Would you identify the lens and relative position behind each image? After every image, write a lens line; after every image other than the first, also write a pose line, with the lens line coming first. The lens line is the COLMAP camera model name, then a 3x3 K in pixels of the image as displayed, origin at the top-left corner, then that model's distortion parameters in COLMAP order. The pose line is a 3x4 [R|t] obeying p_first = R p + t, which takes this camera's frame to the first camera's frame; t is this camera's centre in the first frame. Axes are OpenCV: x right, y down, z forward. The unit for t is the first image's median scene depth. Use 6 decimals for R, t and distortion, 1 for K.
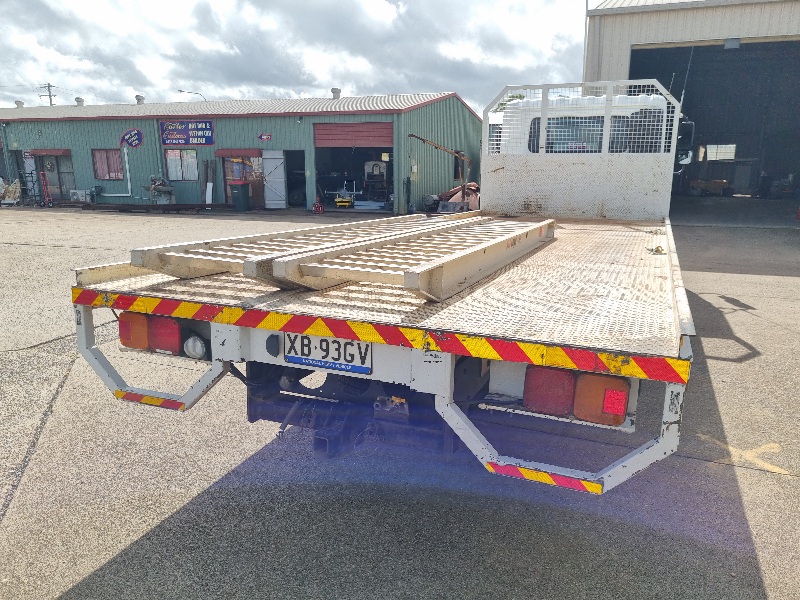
lens RADIAL K [[597.0, 0, 424.9], [0, 597.0, 313.4], [0, 0, 1]] dist [0.045210, -0.038713]
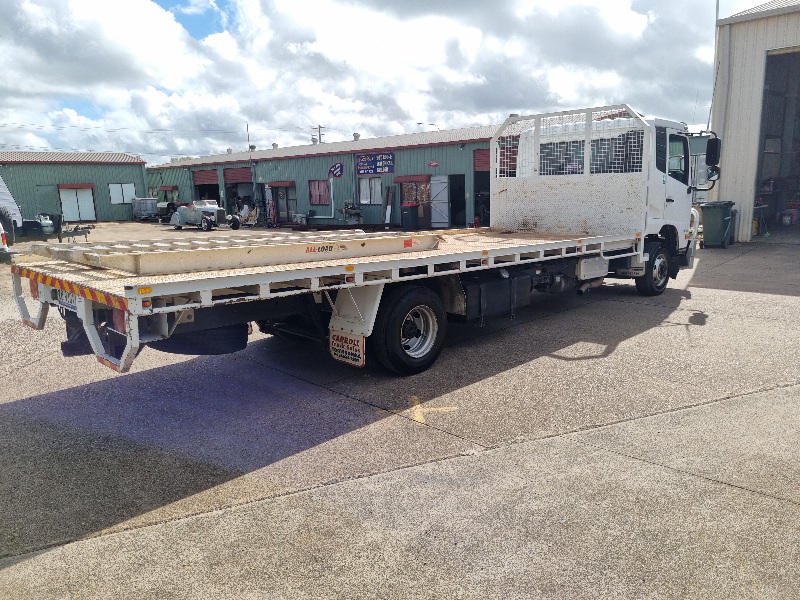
lens RADIAL K [[607.3, 0, 411.1], [0, 607.3, 301.2], [0, 0, 1]] dist [0.020025, -0.006283]
pose [[0.918206, 0.043075, -0.393754, 0.138972], [-0.063845, 0.997166, -0.039797, 0.006844], [0.390924, 0.061681, 0.918354, -0.032966]]
